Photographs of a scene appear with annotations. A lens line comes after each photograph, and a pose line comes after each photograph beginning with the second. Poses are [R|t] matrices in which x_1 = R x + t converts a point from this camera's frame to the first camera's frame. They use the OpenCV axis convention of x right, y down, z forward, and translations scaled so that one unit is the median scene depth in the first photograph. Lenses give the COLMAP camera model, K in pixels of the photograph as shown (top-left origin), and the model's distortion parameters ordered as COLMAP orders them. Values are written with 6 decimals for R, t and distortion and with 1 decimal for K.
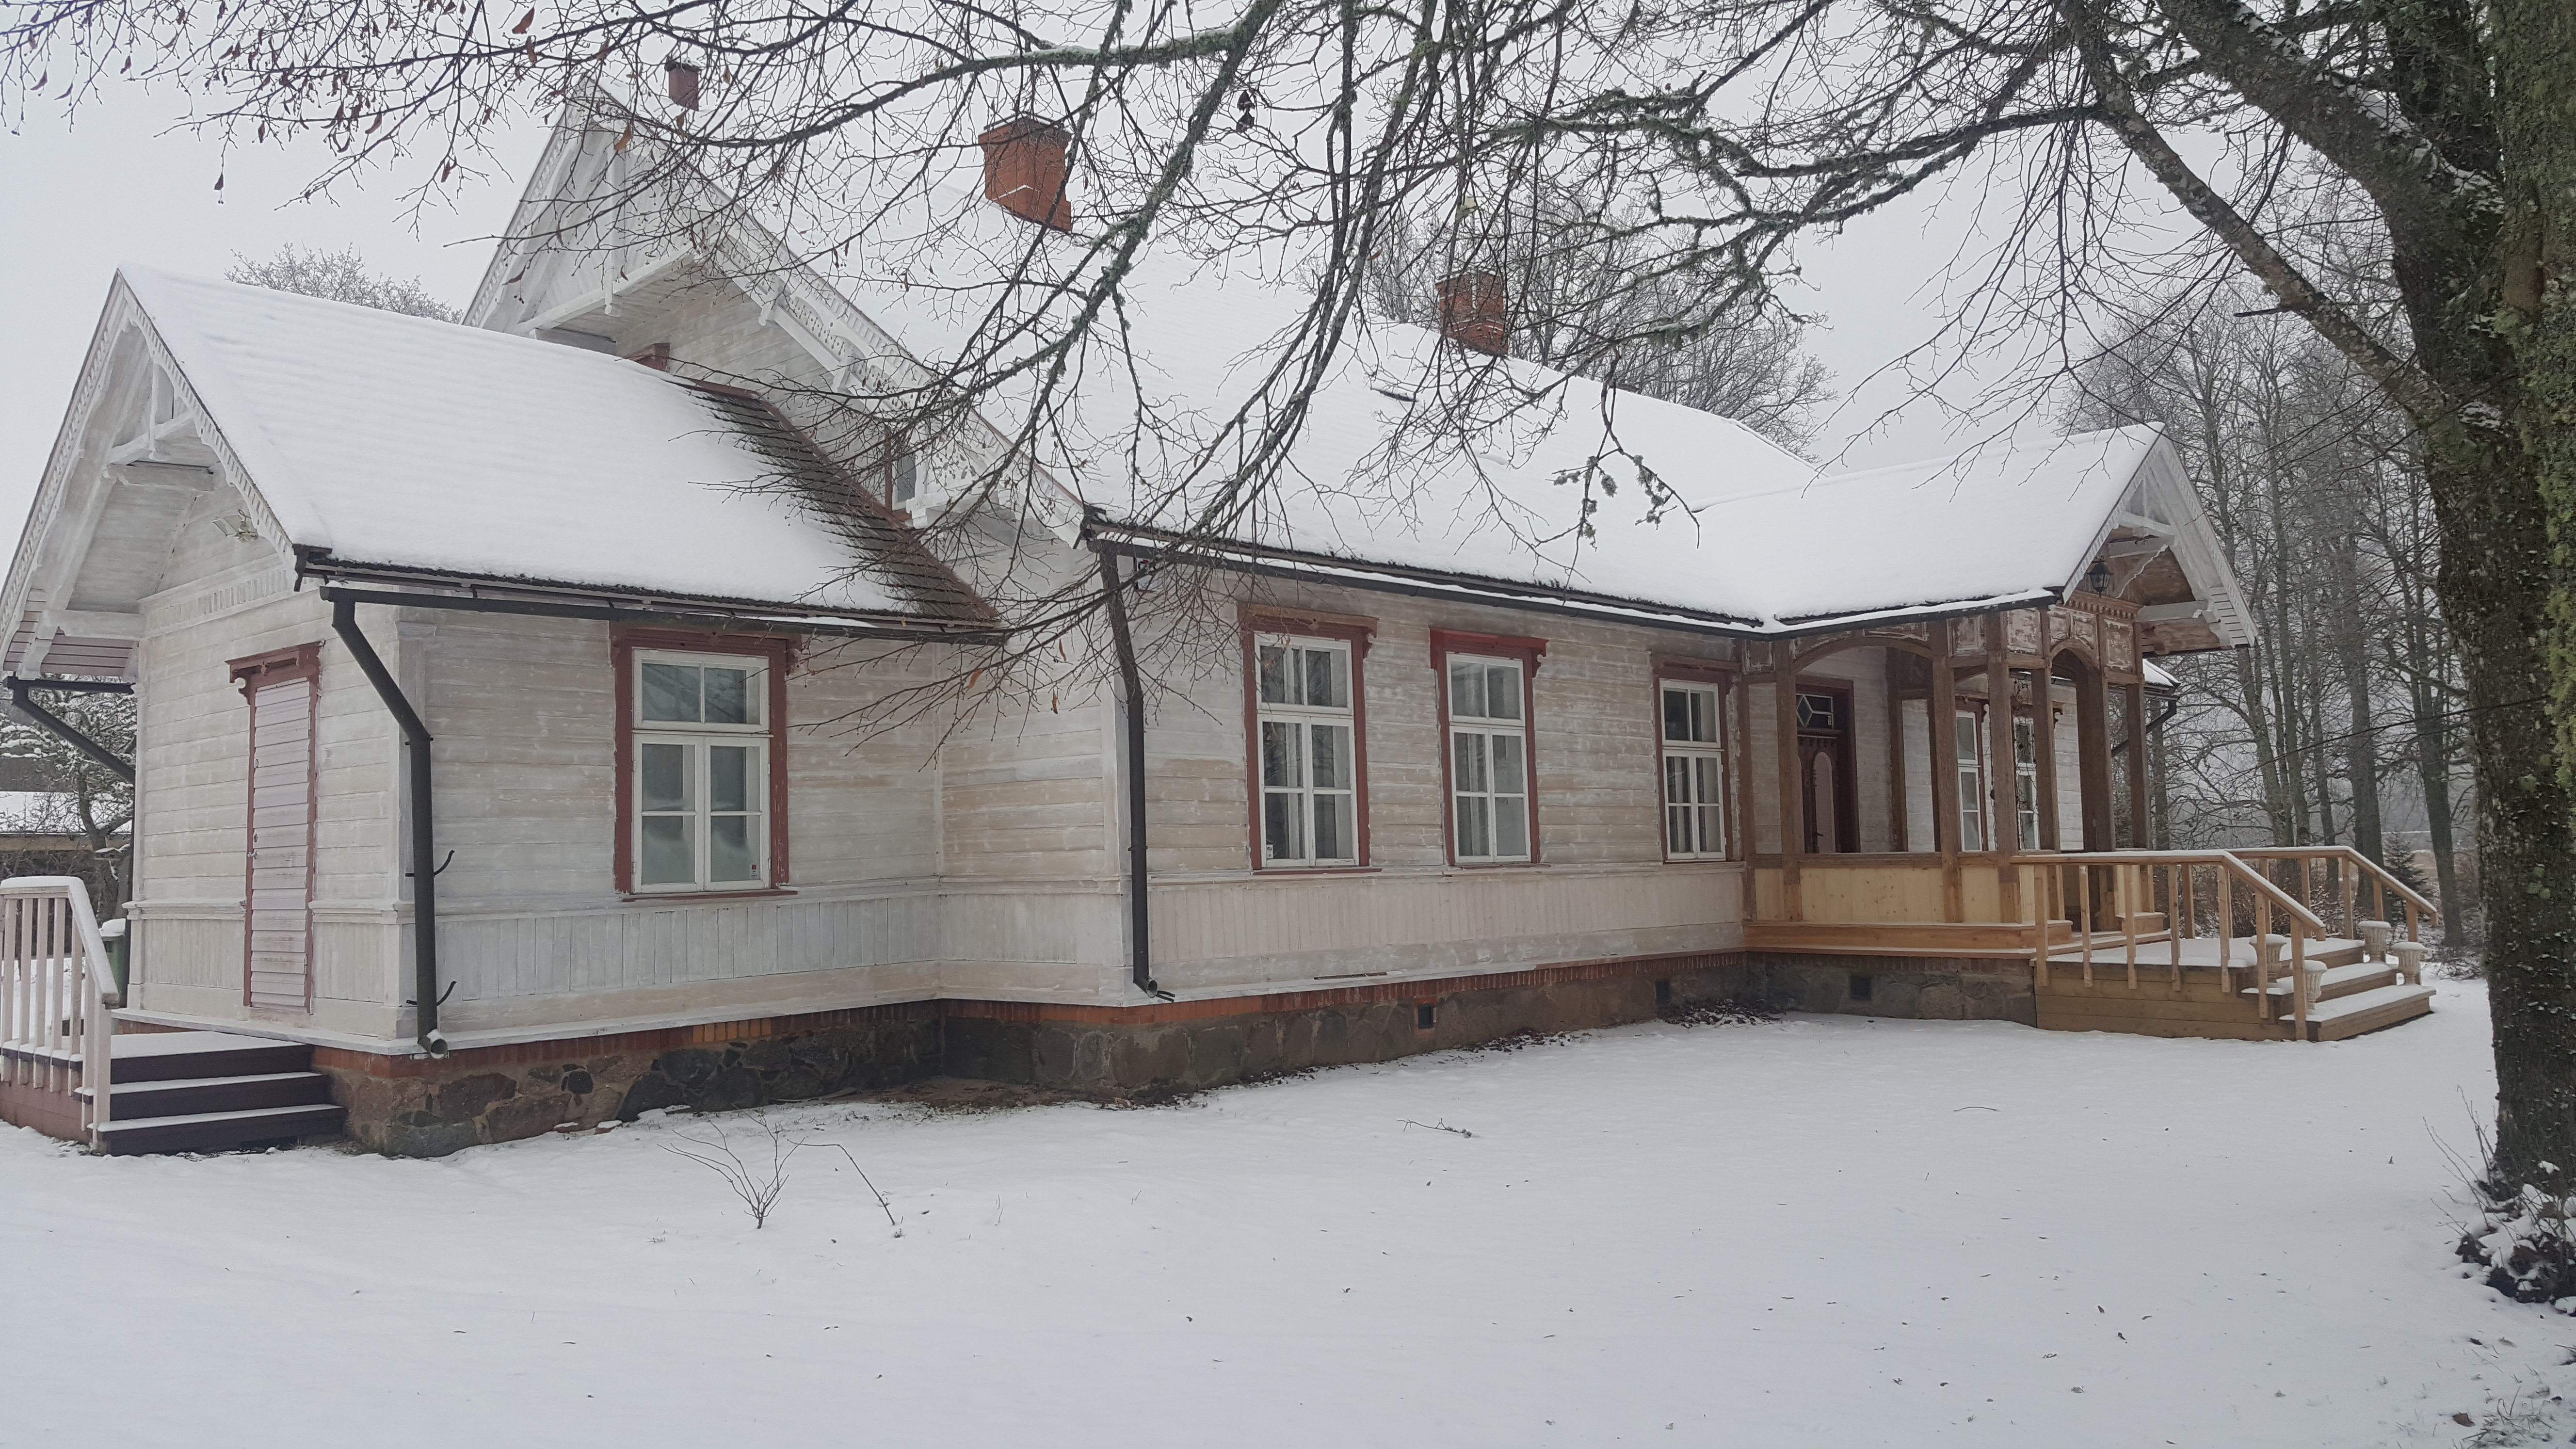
lens RADIAL K [[1971.2, 0, 1270.2], [0, 1971.2, 722.5], [0, 0, 1]] dist [-0.013831, -0.009823]
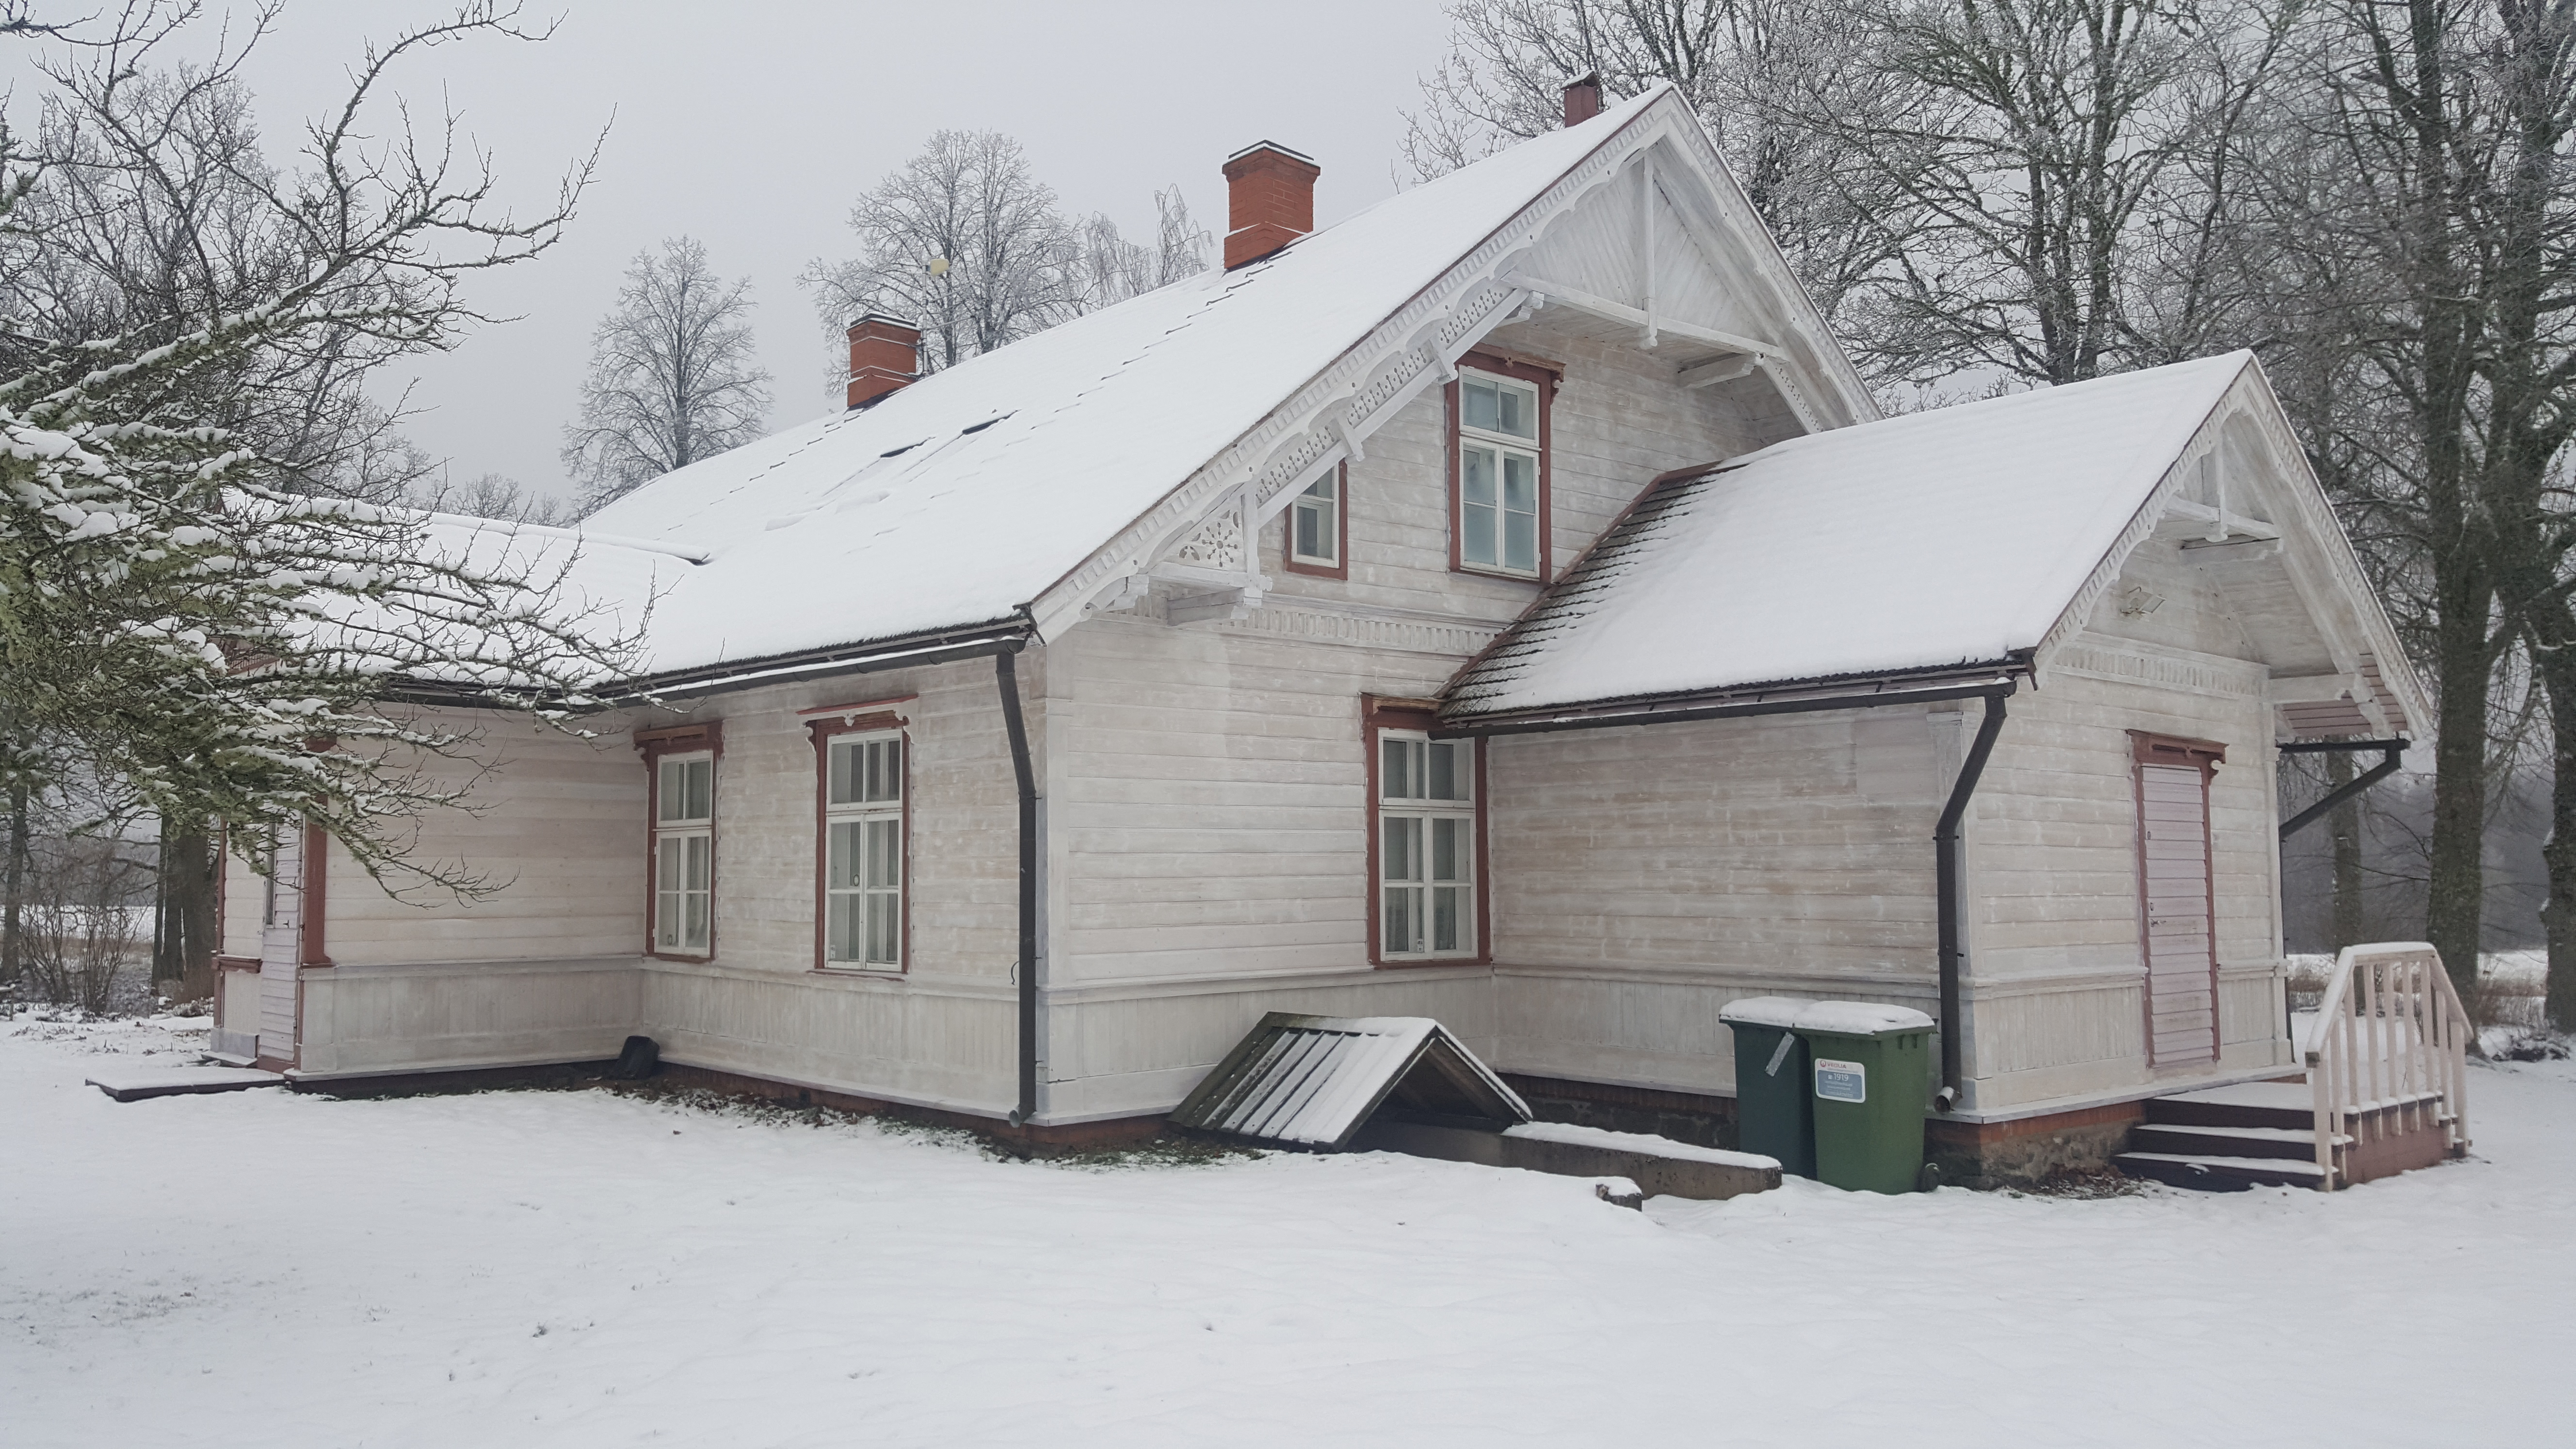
lens RADIAL K [[1971.2, 0, 1288.6], [0, 1971.2, 722.7], [0, 0, 1]] dist [-0.013831, -0.009823]
pose [[0.096318, 0.109459, 0.989314, -1.517622], [-0.070325, 0.992199, -0.102932, 0.096009], [-0.992863, -0.059659, 0.103265, 1.275749]]
